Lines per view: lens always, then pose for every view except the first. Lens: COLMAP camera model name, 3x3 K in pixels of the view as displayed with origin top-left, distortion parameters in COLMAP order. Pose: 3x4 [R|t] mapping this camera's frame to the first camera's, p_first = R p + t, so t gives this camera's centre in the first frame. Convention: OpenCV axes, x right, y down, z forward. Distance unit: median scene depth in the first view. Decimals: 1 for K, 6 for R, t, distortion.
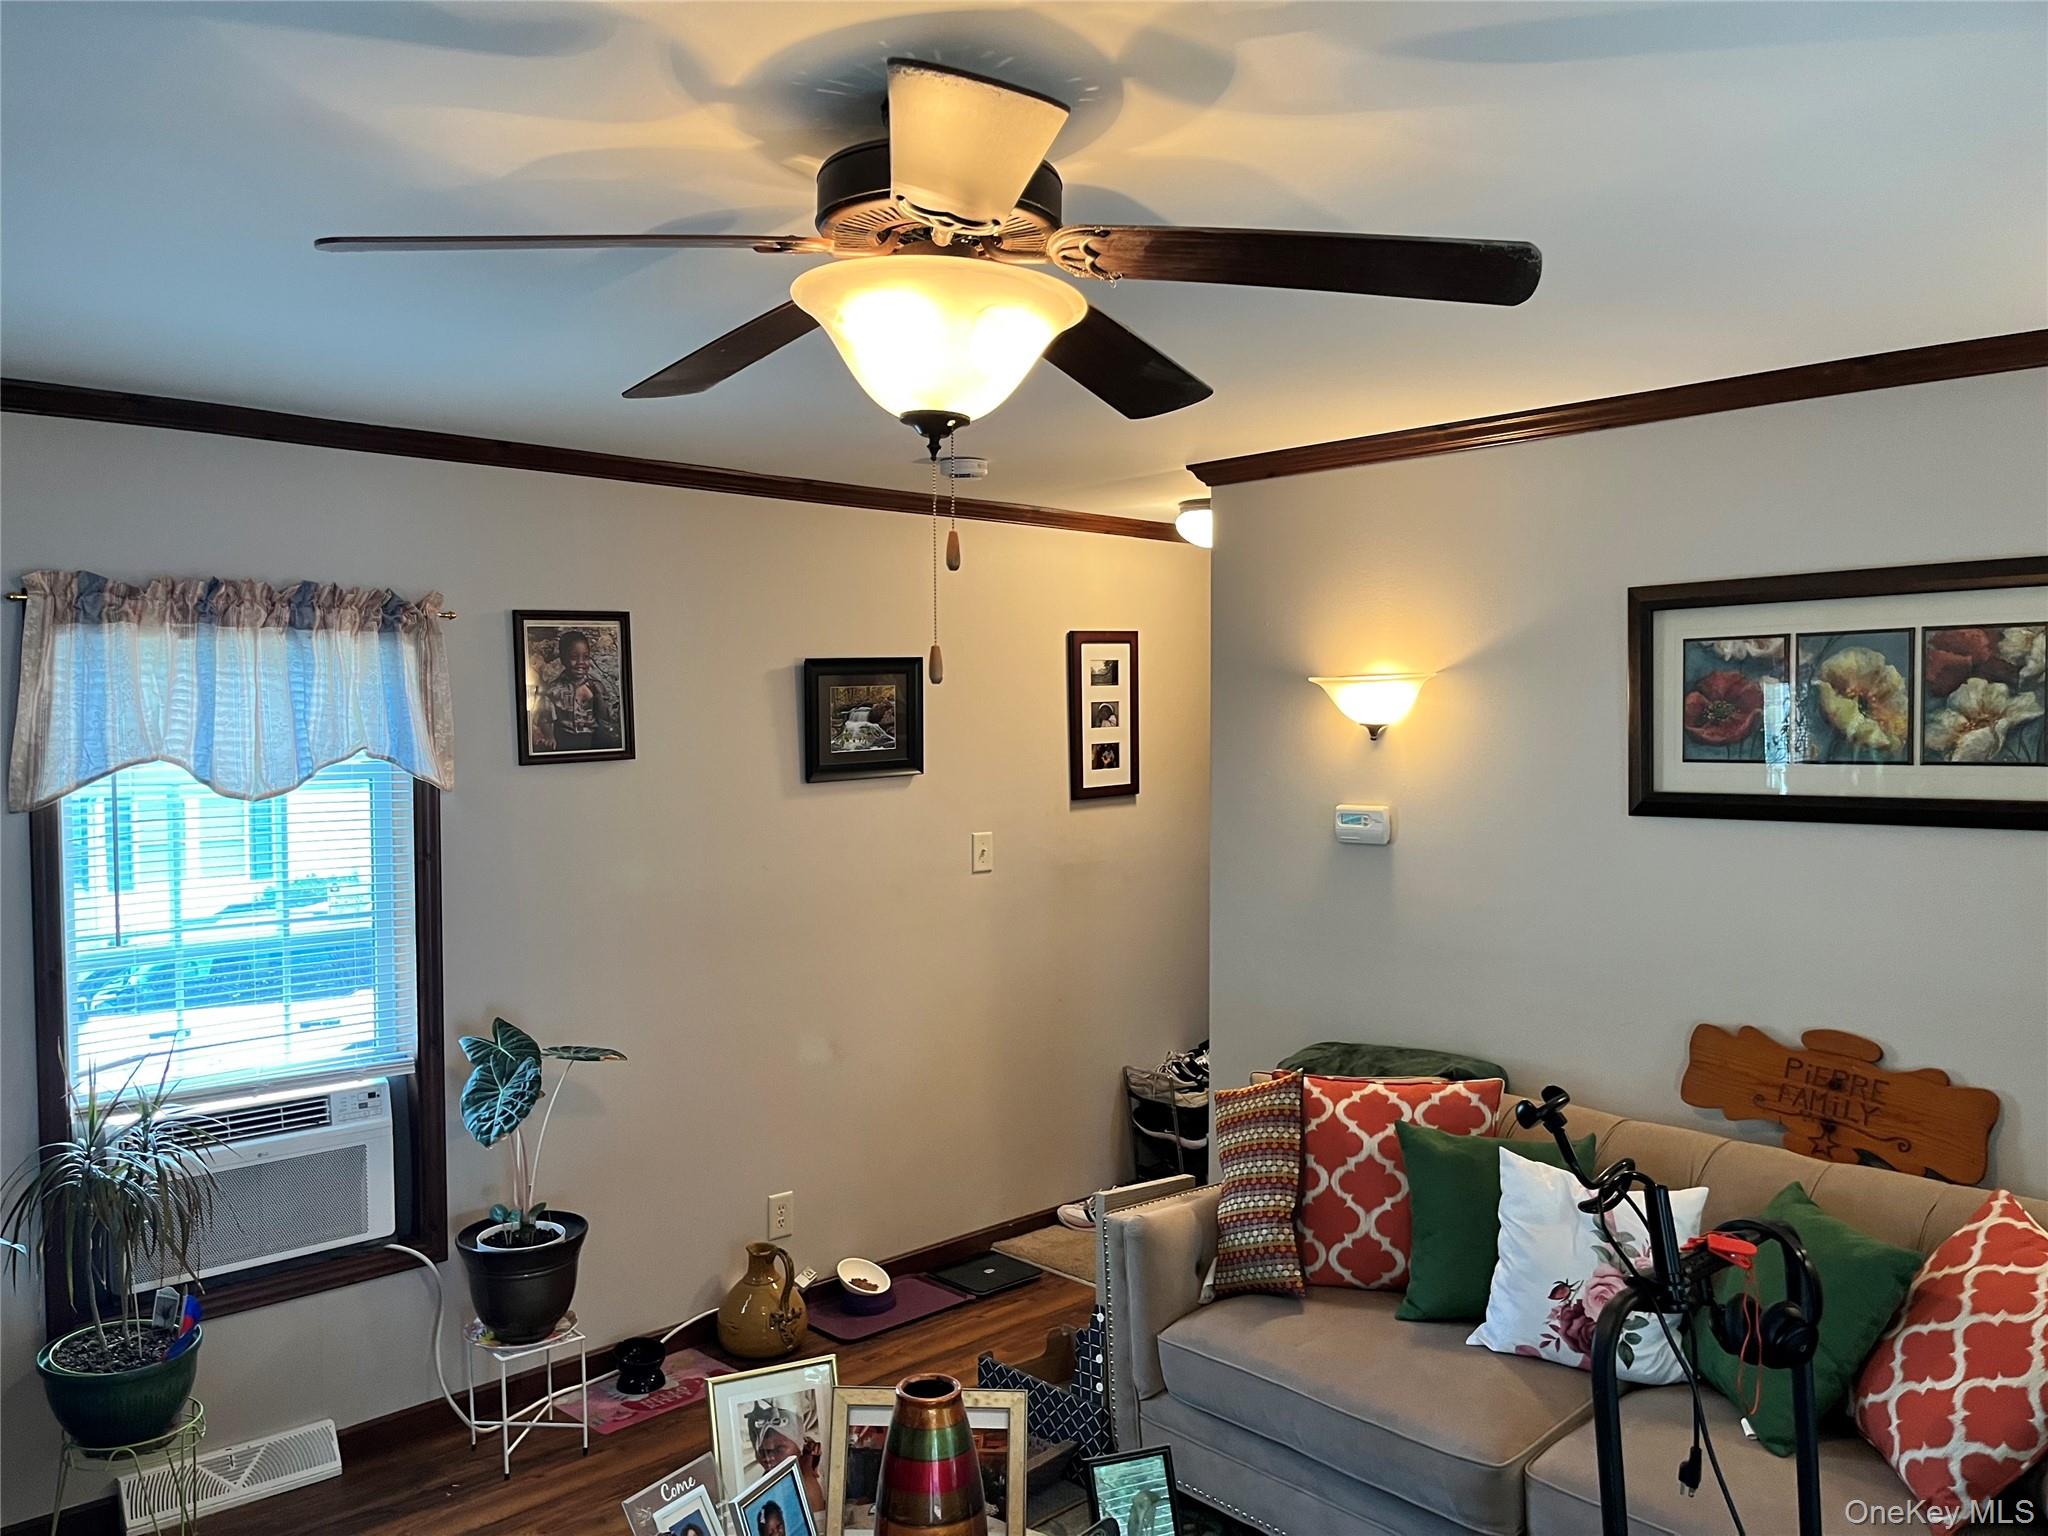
lens RADIAL K [[1577.6, 0, 1029.9], [0, 1577.6, 779.8], [0, 0, 1]] dist [0.036721, -0.032371]
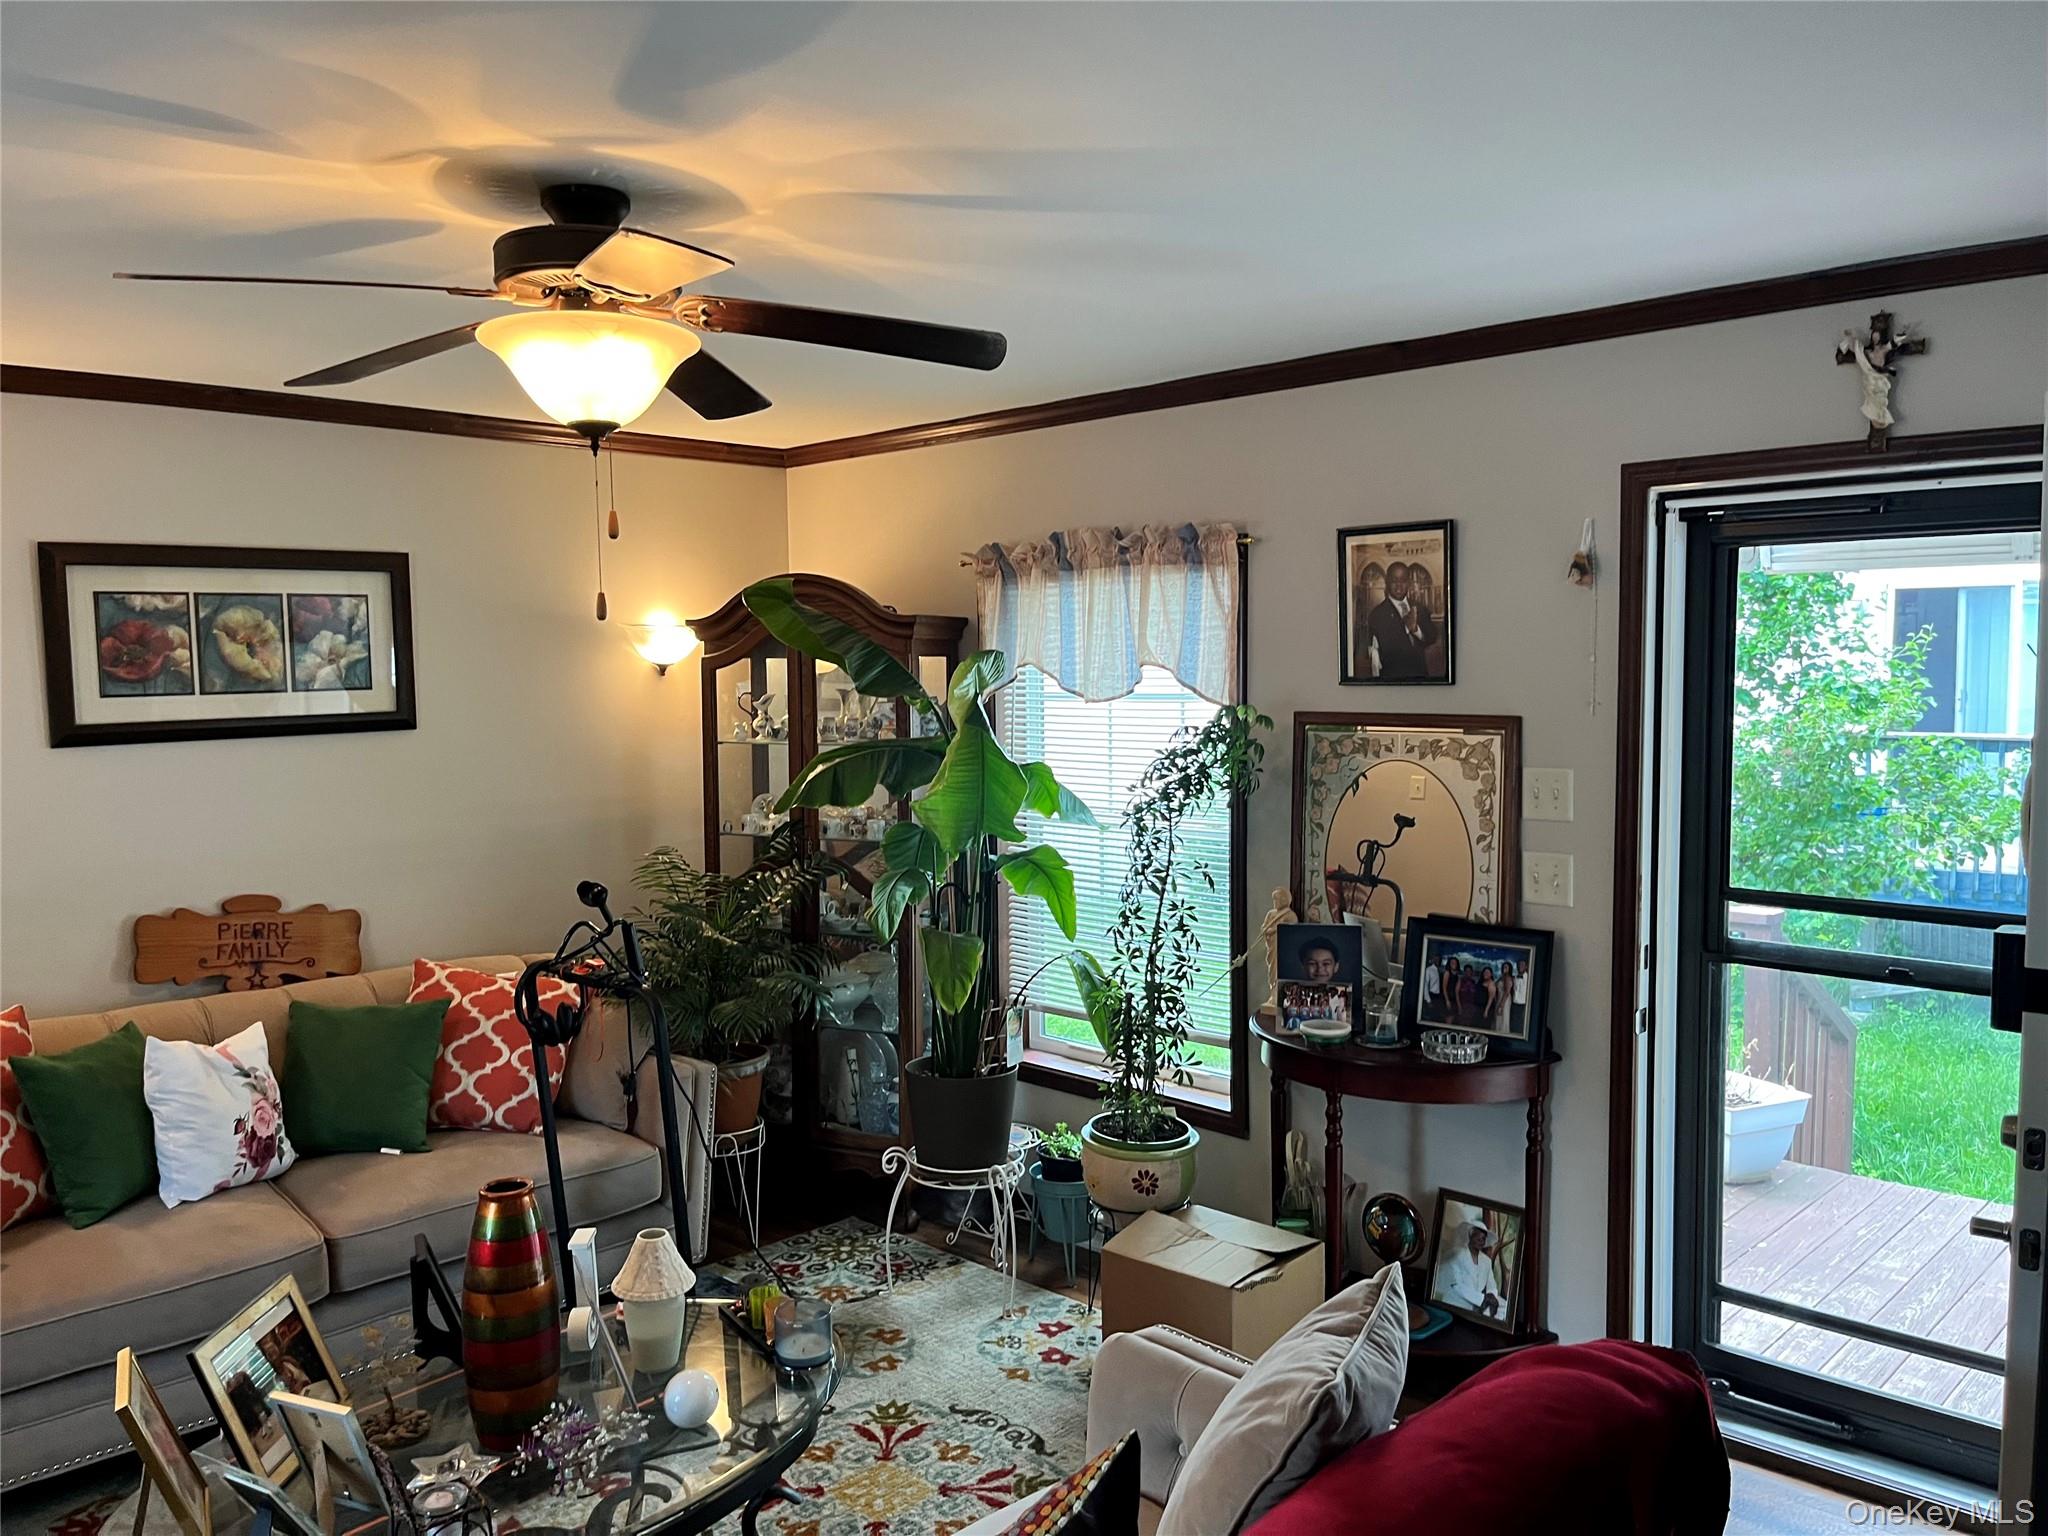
lens RADIAL K [[1577.6, 0, 1030.4], [0, 1577.6, 765.3], [0, 0, 1]] dist [0.036721, -0.032371]
pose [[-0.053304, -0.064618, 0.996485, -0.851343], [0.051851, 0.996379, 0.067385, -0.005412], [-0.997231, 0.055261, -0.049761, 0.413998]]
